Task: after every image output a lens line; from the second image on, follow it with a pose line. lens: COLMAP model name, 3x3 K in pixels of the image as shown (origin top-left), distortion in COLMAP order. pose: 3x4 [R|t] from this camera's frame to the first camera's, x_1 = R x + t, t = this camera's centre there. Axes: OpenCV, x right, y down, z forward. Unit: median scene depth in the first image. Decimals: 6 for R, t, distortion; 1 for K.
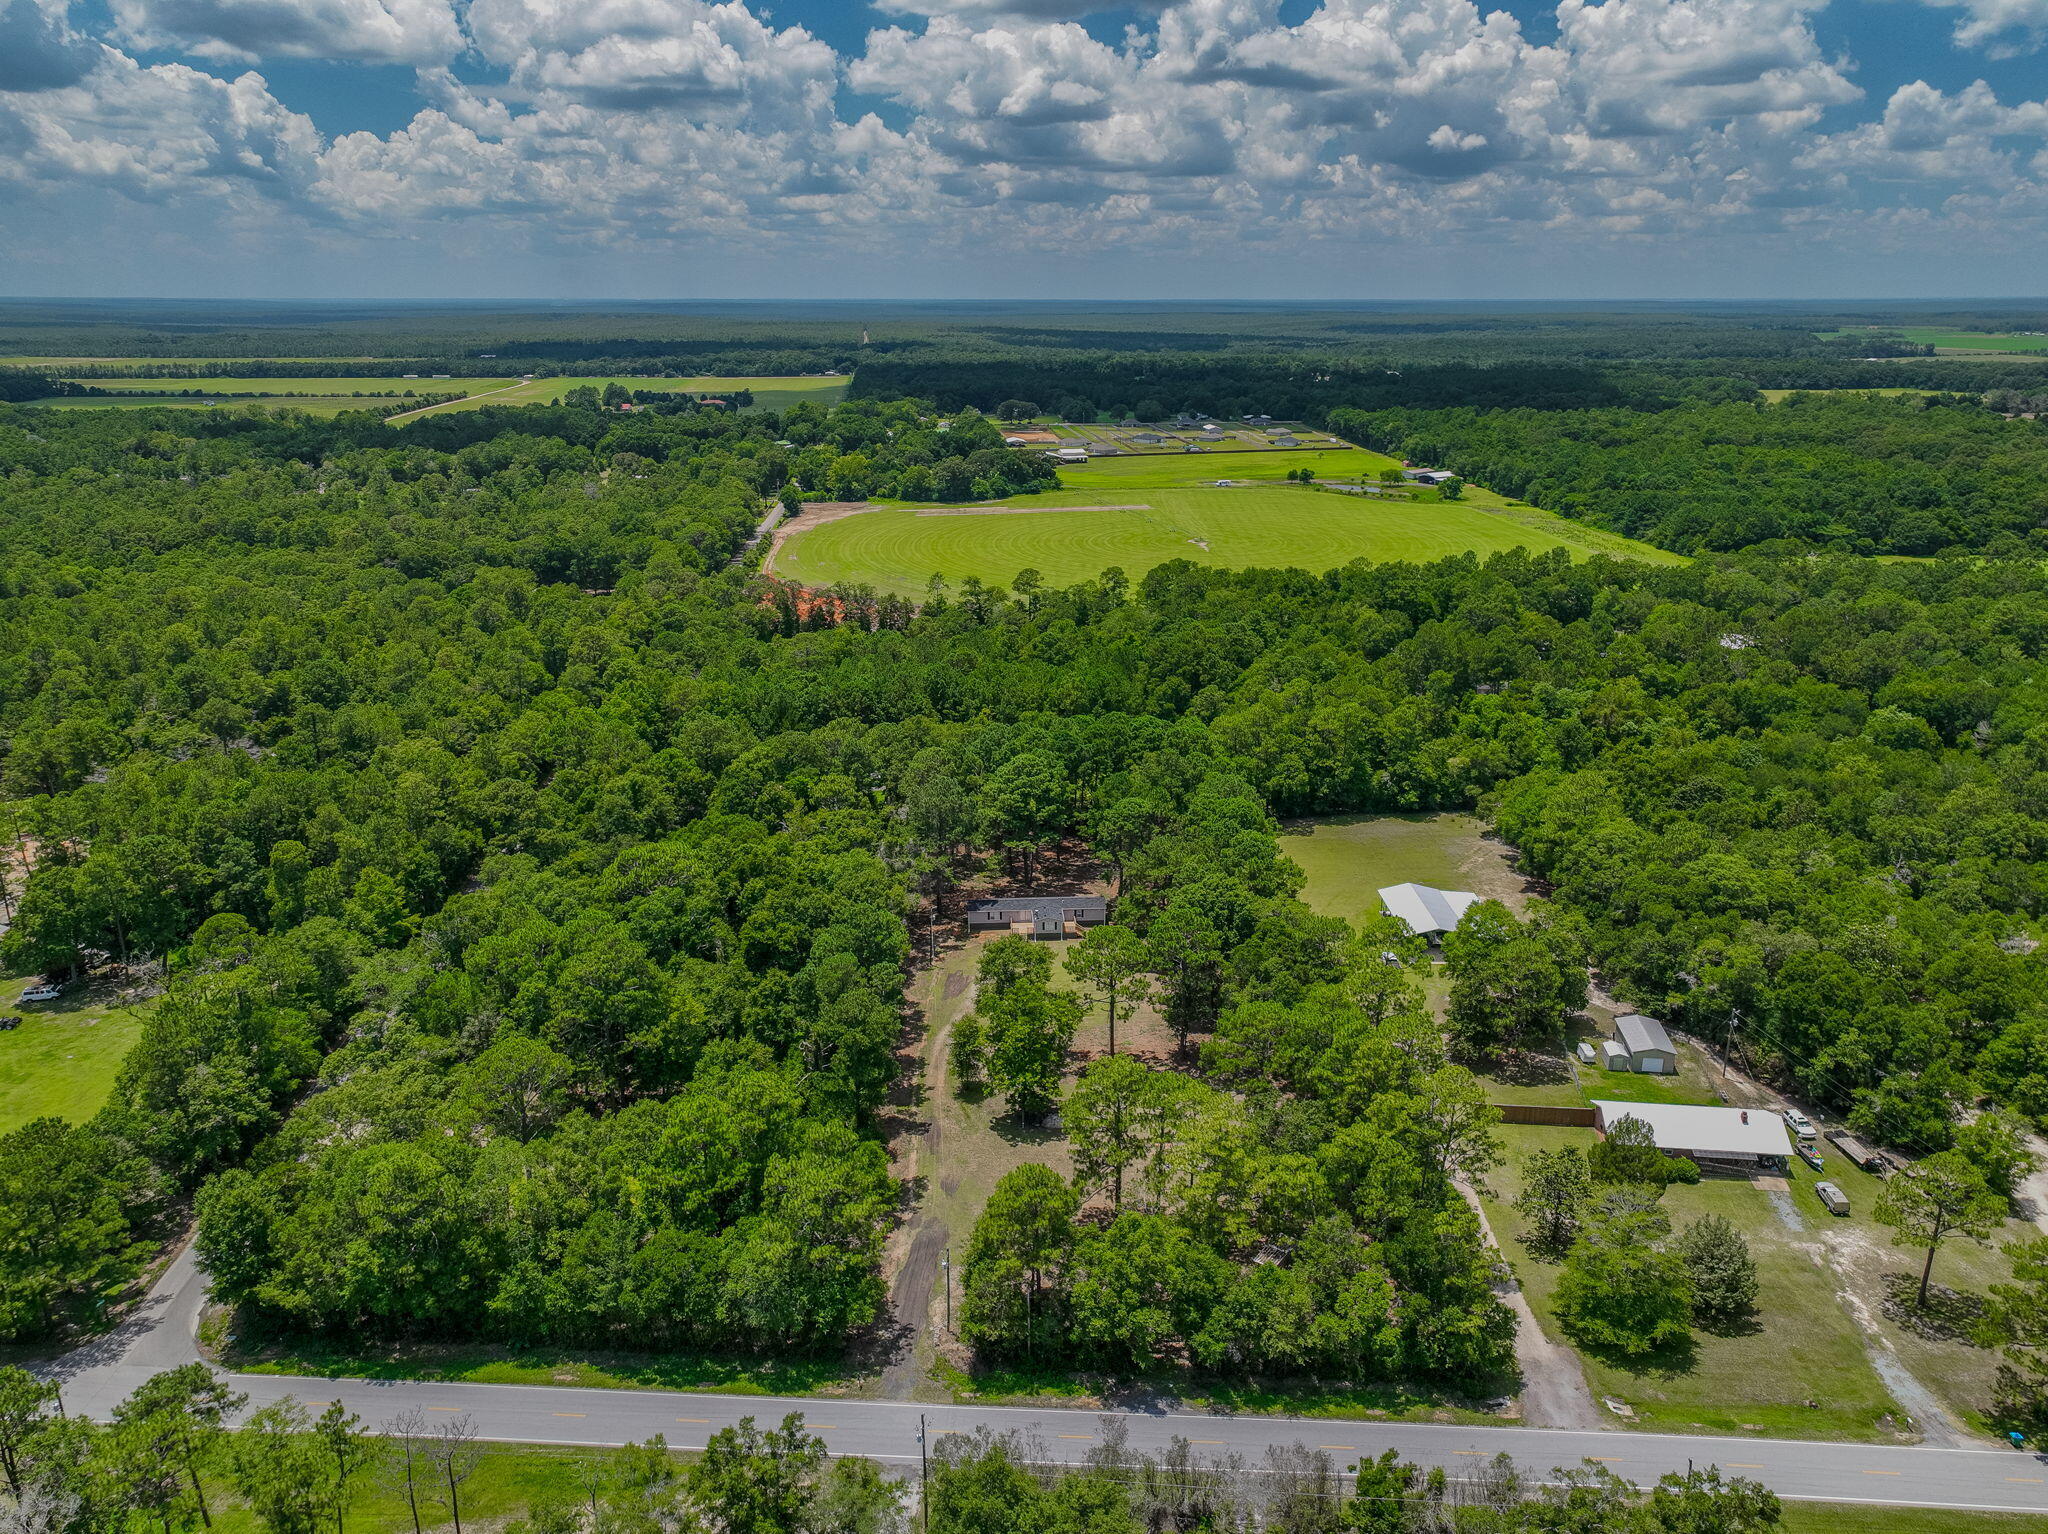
lens RADIAL K [[1676.0, 0, 1024.0], [0, 1676.0, 767.0], [0, 0, 1]] dist [0.023537, 0.007858]
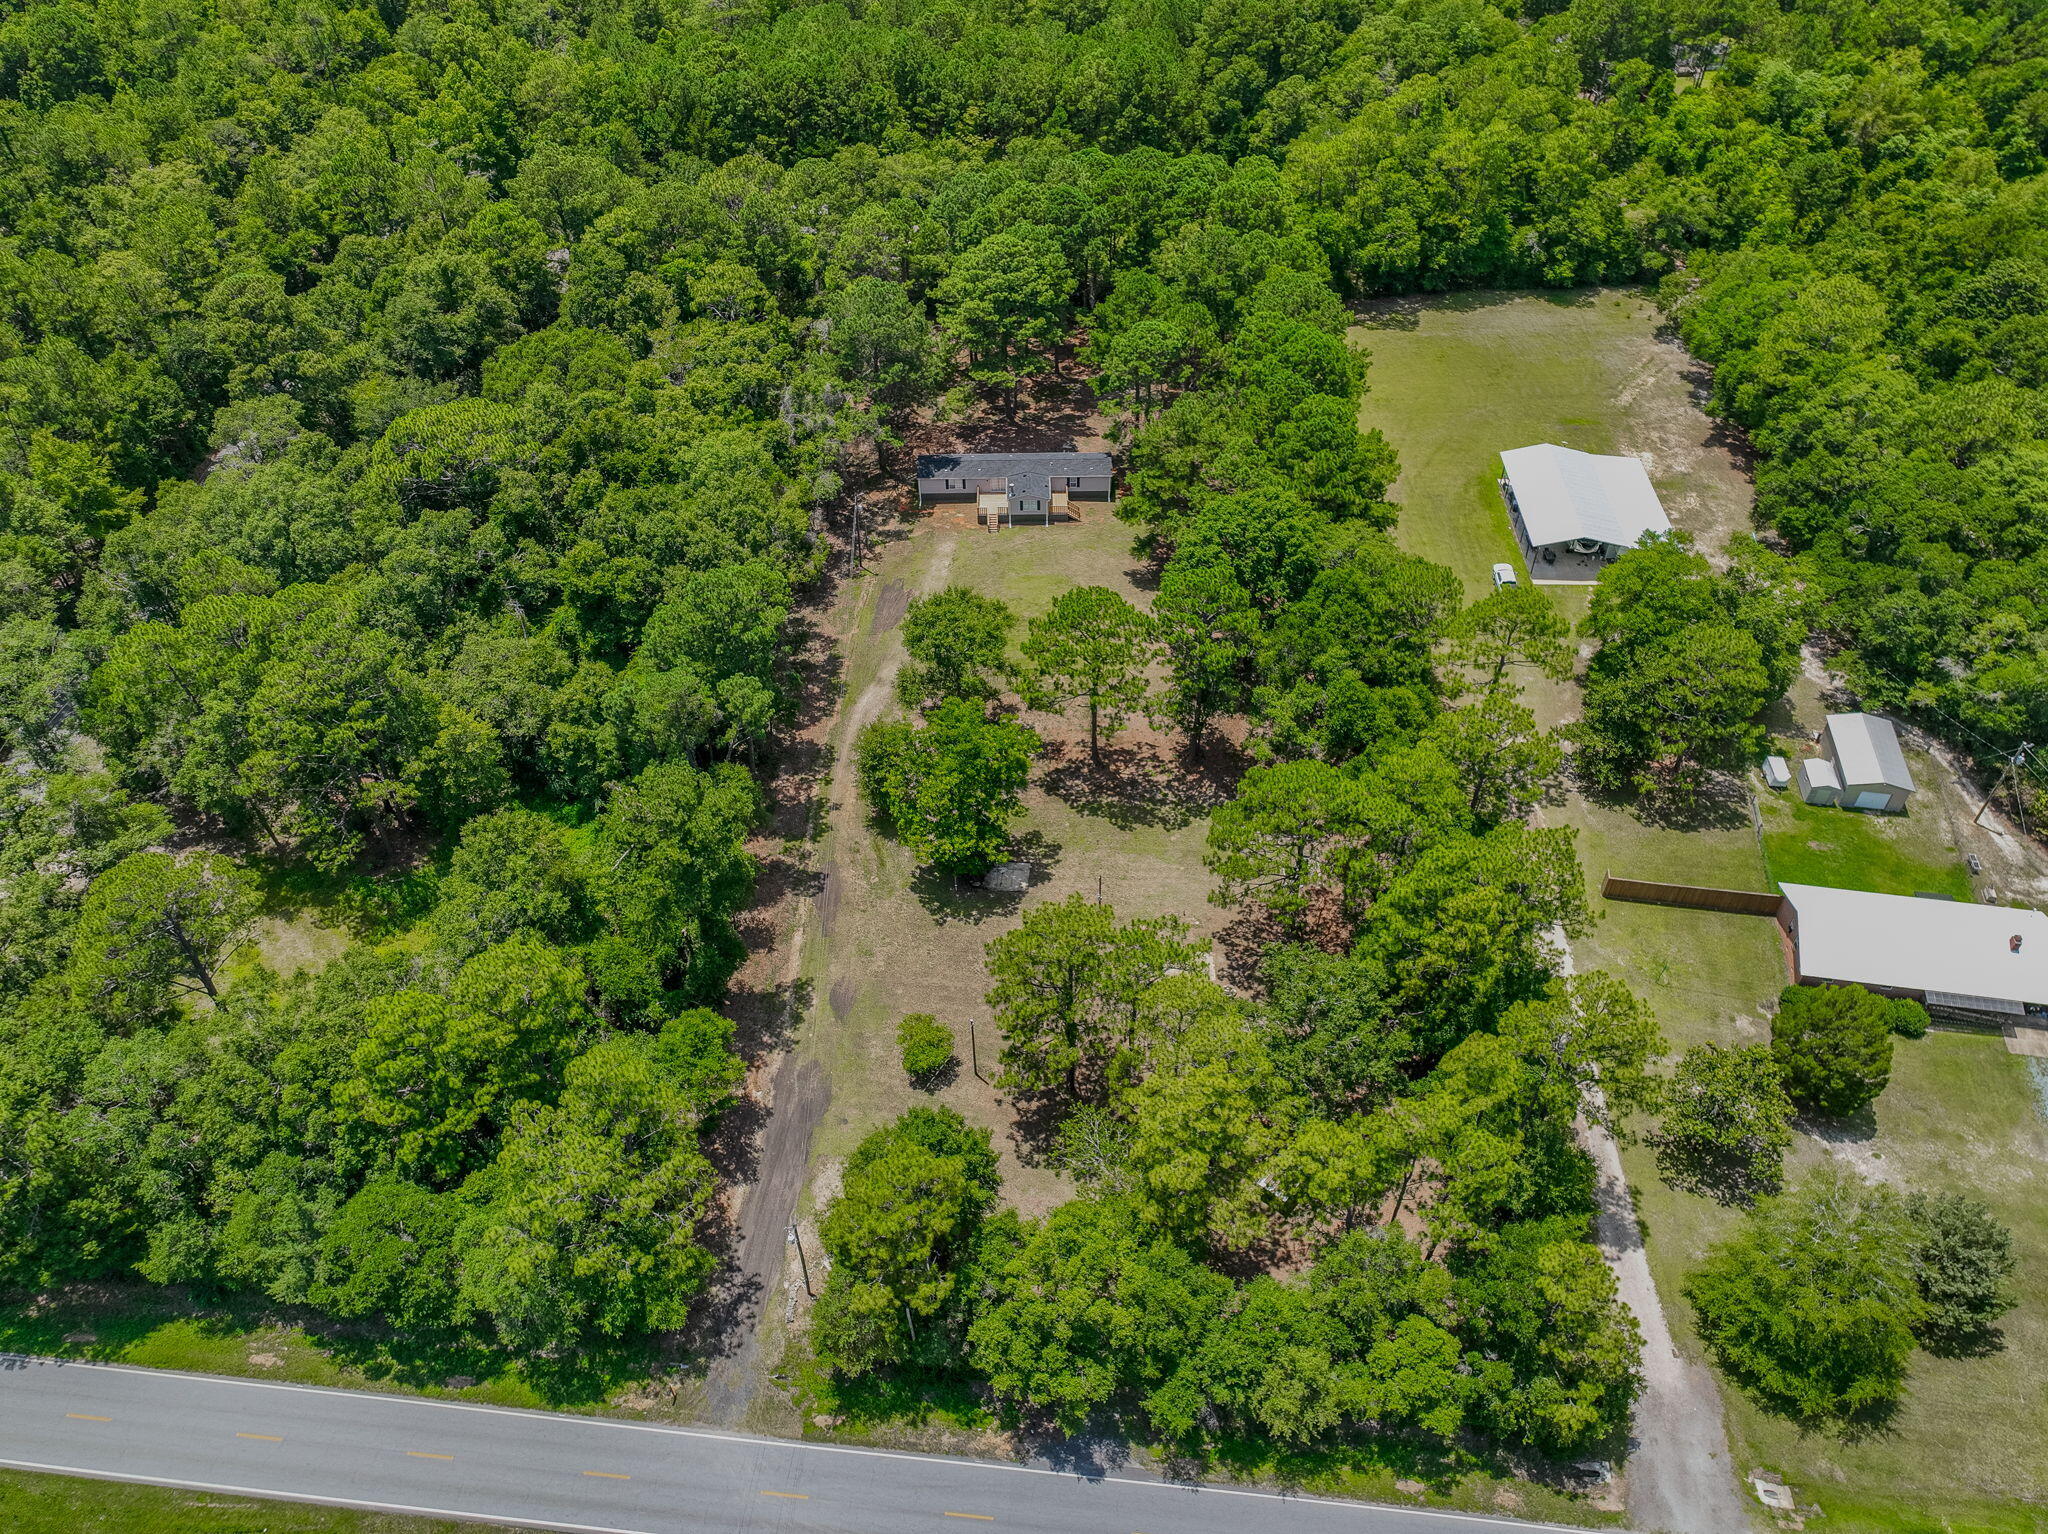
lens RADIAL K [[1564.4, 0, 1027.7], [0, 1564.4, 798.1], [0, 0, 1]] dist [0.003916, 0.026907]
pose [[0.998741, 0.028623, -0.041188, 0.052463], [-0.006527, 0.888360, 0.459102, -0.116341], [0.049731, -0.458255, 0.887428, 0.405873]]
